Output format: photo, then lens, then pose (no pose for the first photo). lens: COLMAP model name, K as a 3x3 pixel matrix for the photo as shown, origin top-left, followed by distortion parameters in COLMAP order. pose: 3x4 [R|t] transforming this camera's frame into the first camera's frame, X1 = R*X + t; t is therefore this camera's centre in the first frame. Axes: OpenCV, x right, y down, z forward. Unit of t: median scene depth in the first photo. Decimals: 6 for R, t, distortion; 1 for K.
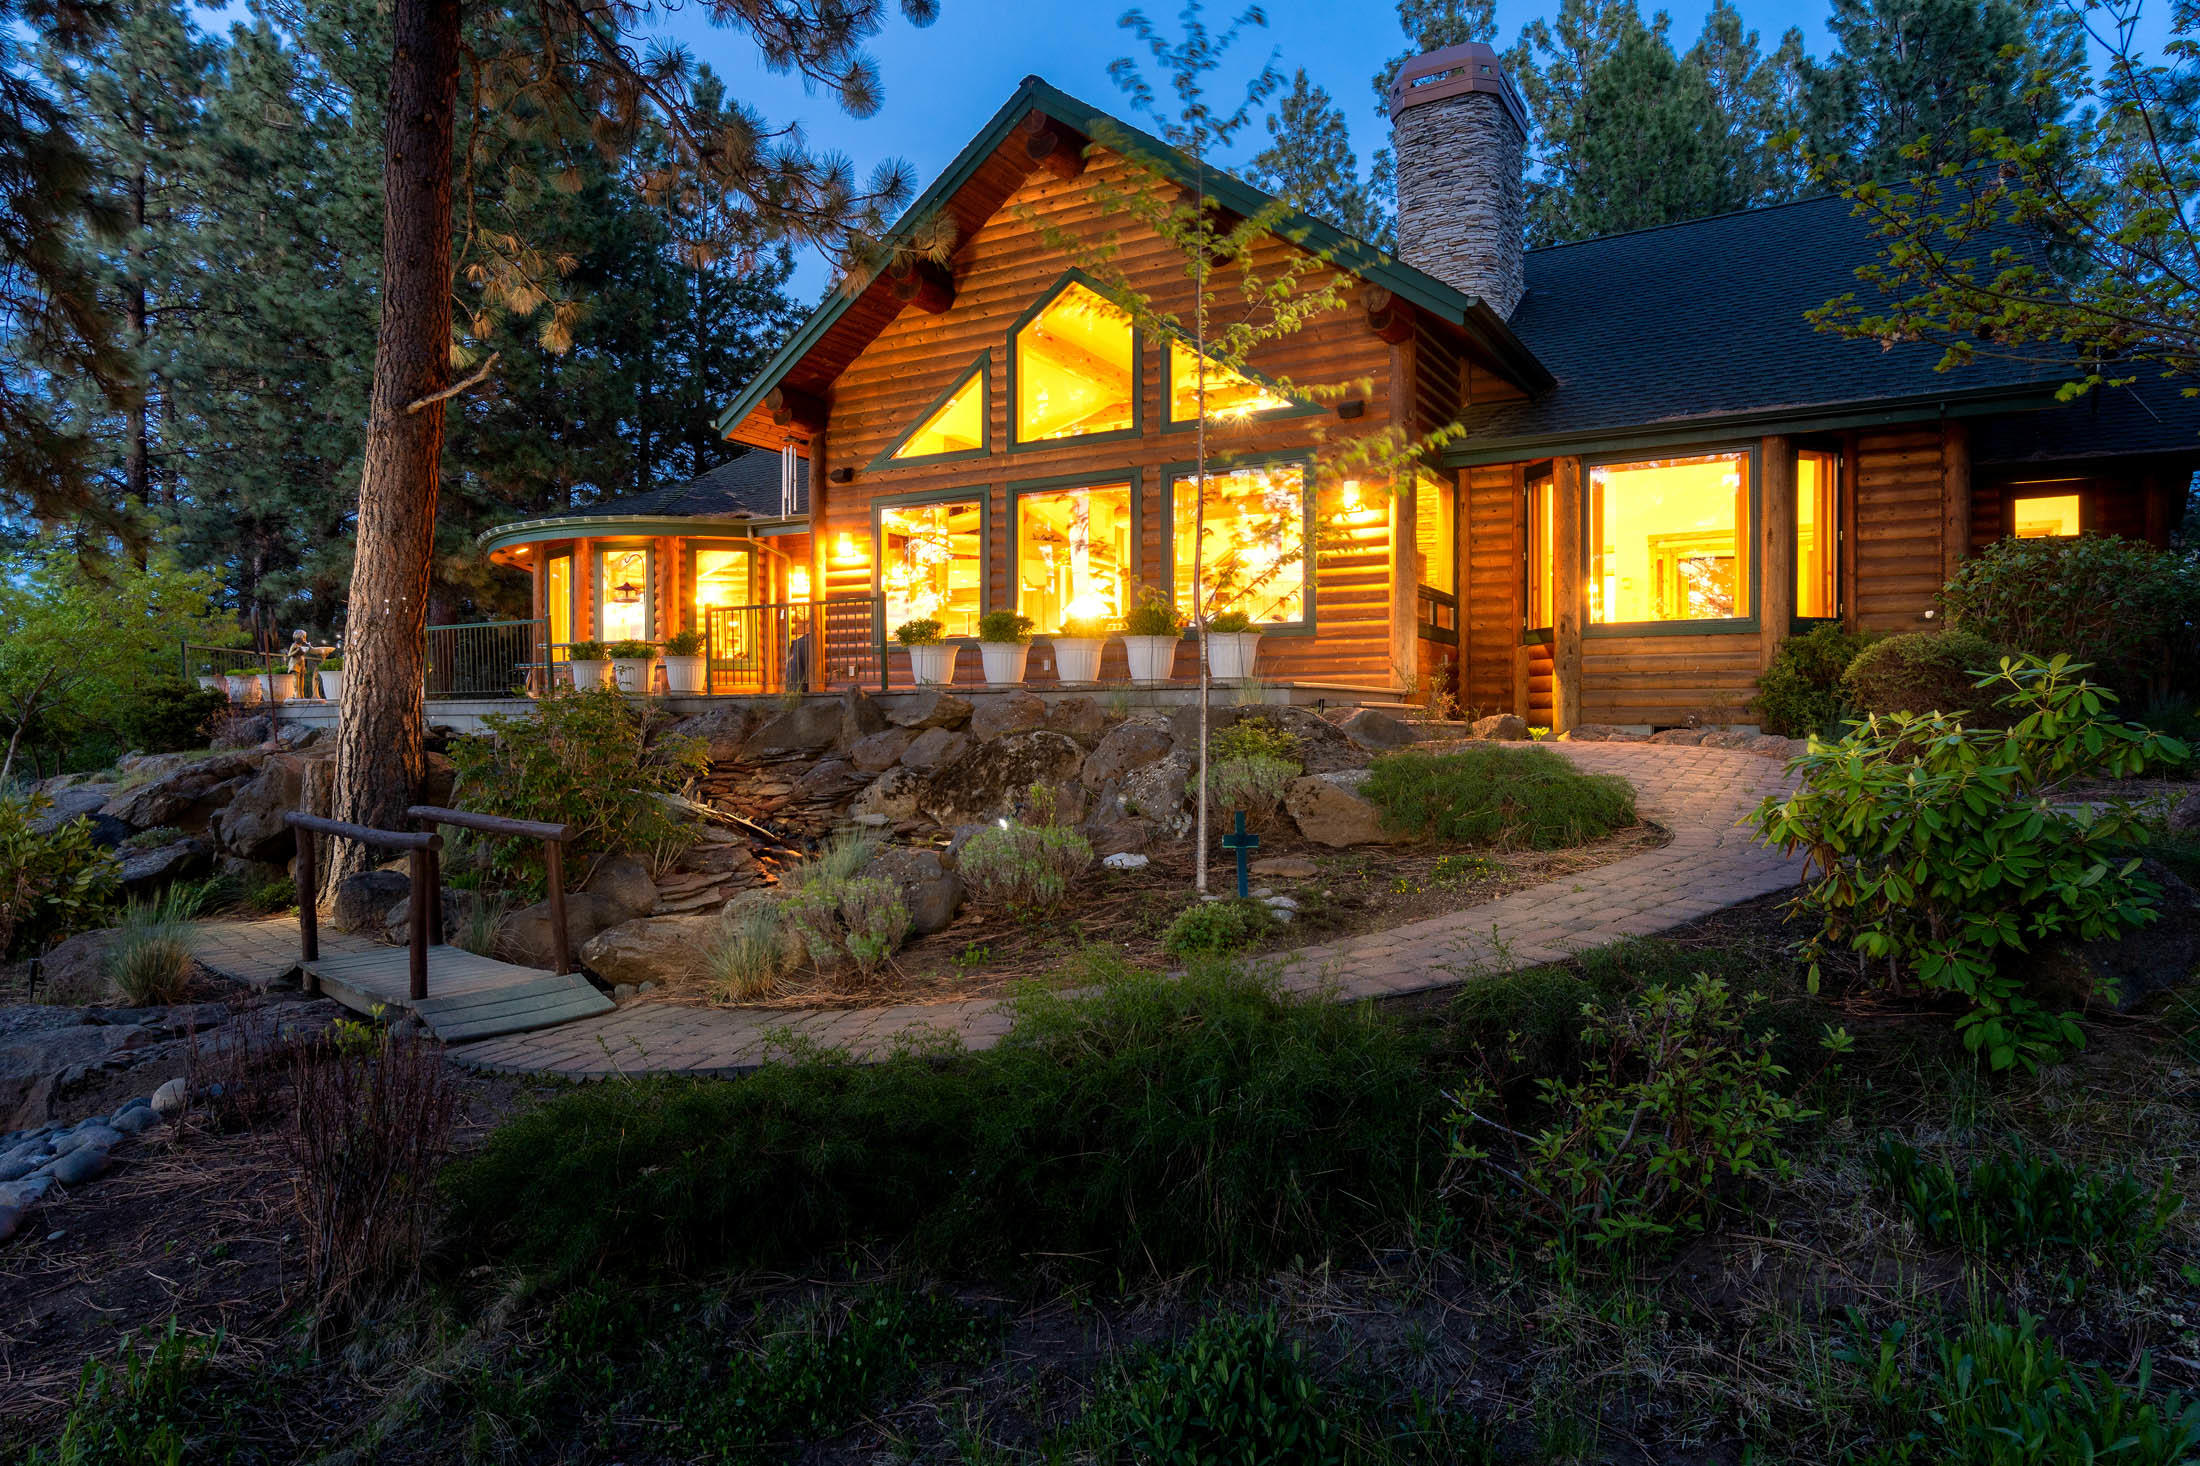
lens RADIAL K [[1337.1, 0, 1096.8], [0, 1337.1, 728.4], [0, 0, 1]] dist [0.005983, 0.000045]
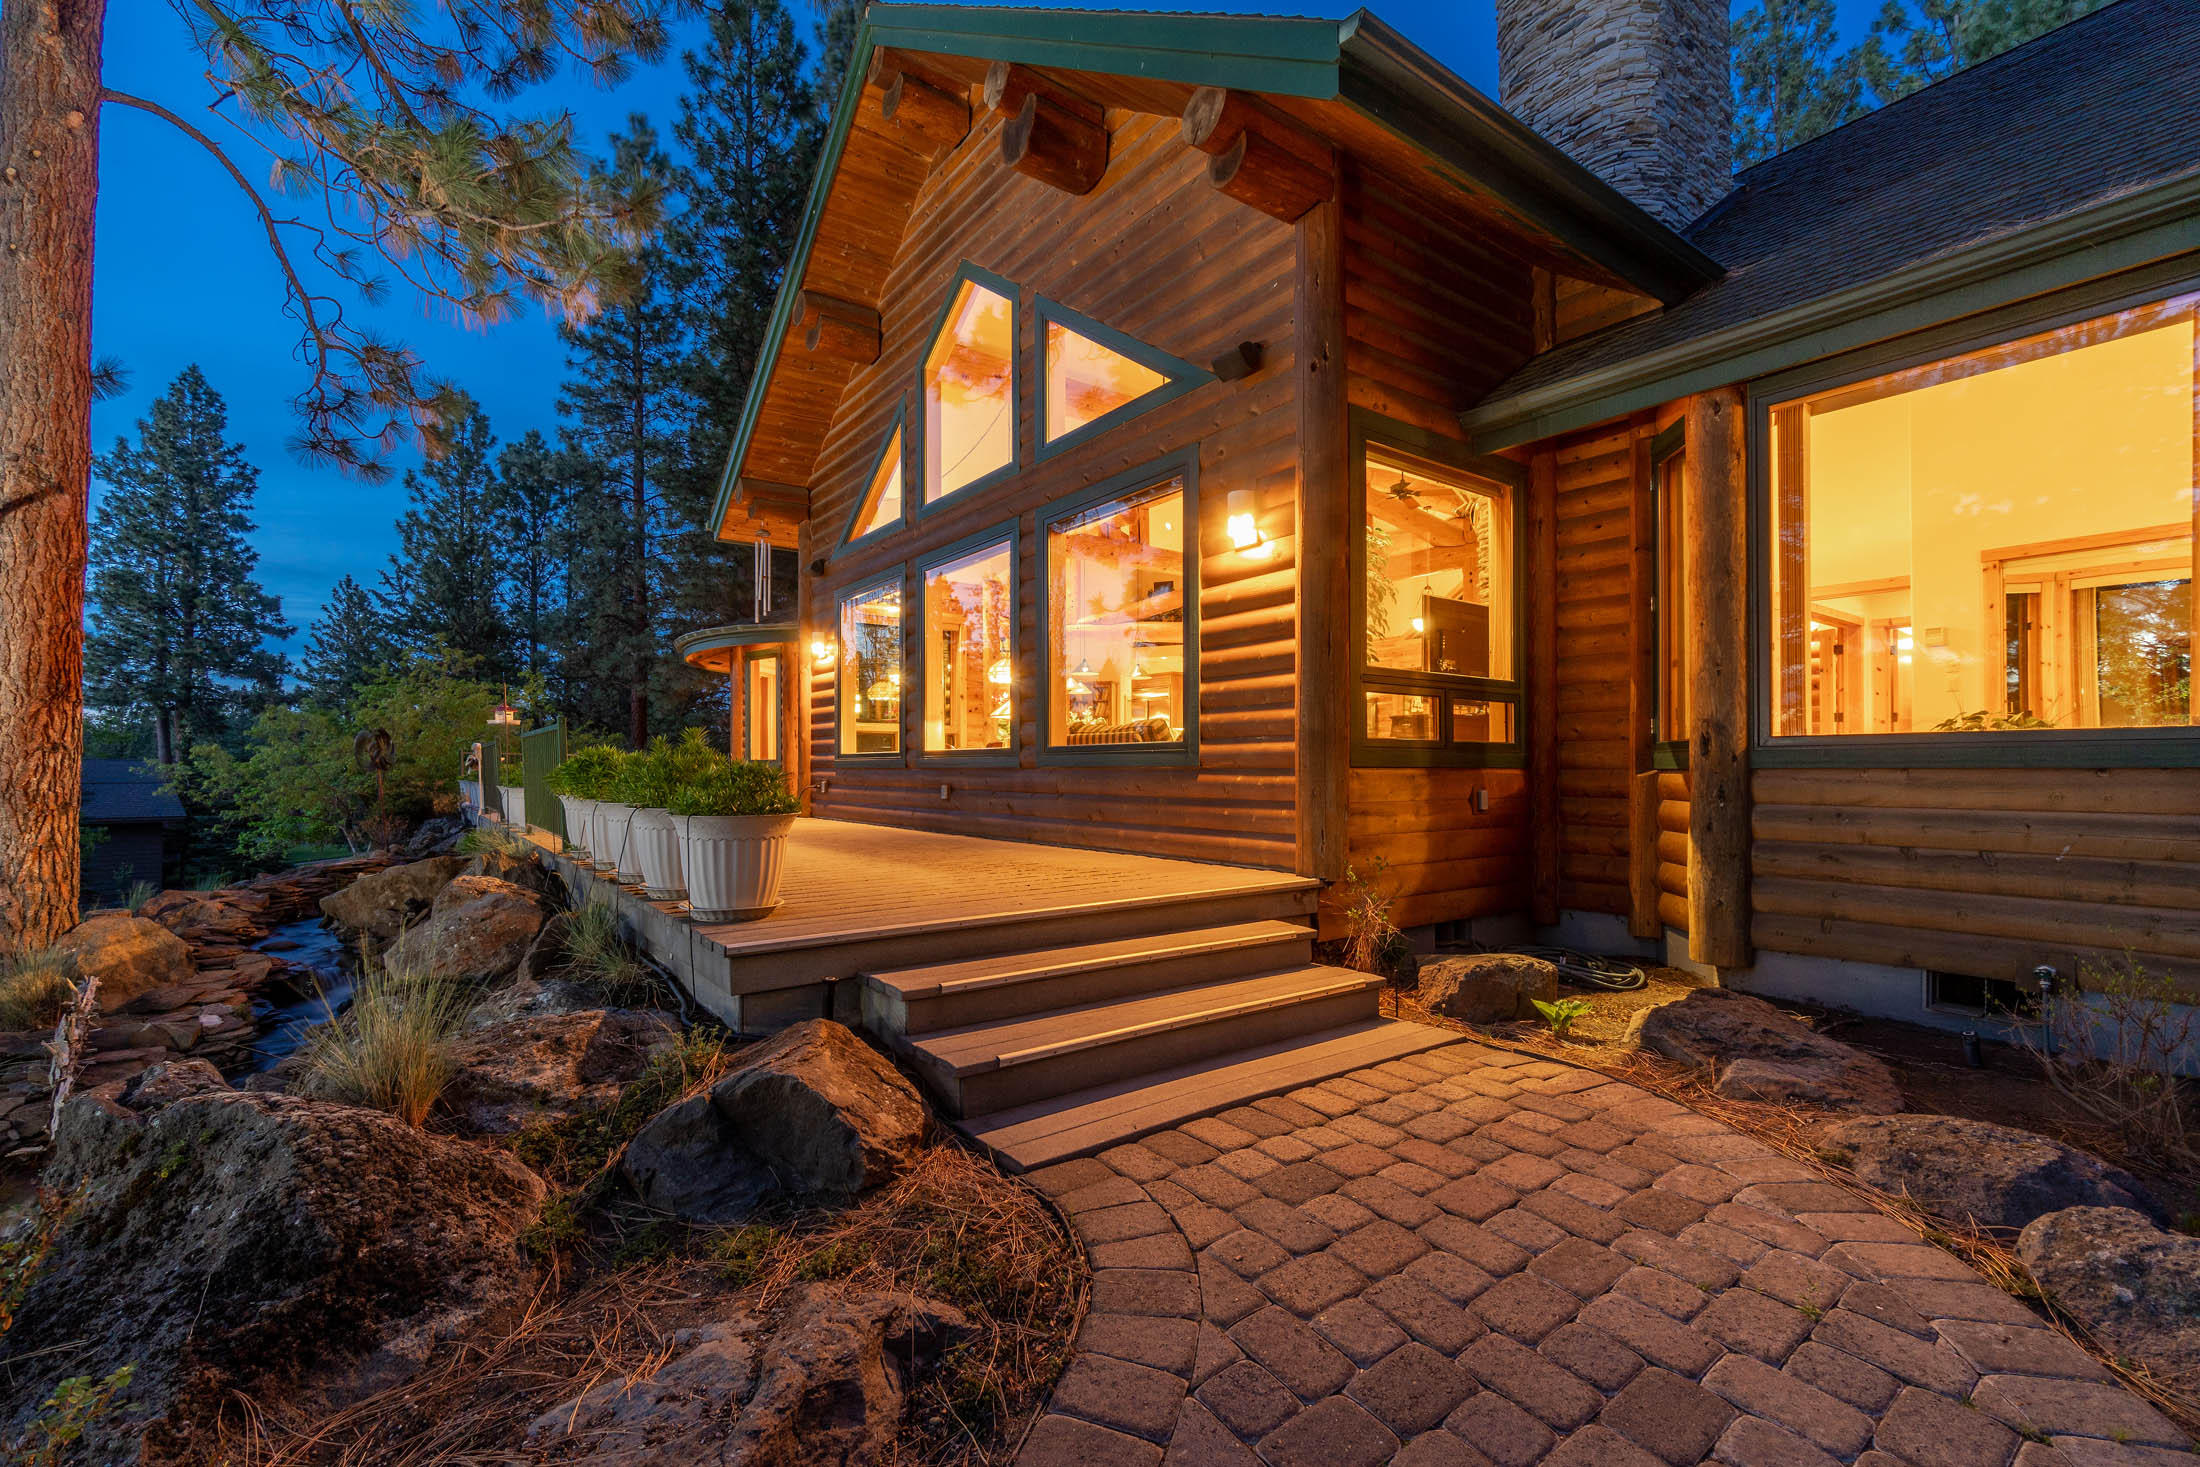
lens RADIAL K [[954.8, 0, 1107.6], [0, 954.8, 753.5], [0, 0, 1]] dist [0.001728, -0.000039]
pose [[0.917159, -0.007995, -0.398441, 0.265044], [0.004694, 0.999946, -0.009260, -0.064628], [0.398493, 0.006623, 0.917147, 0.548973]]
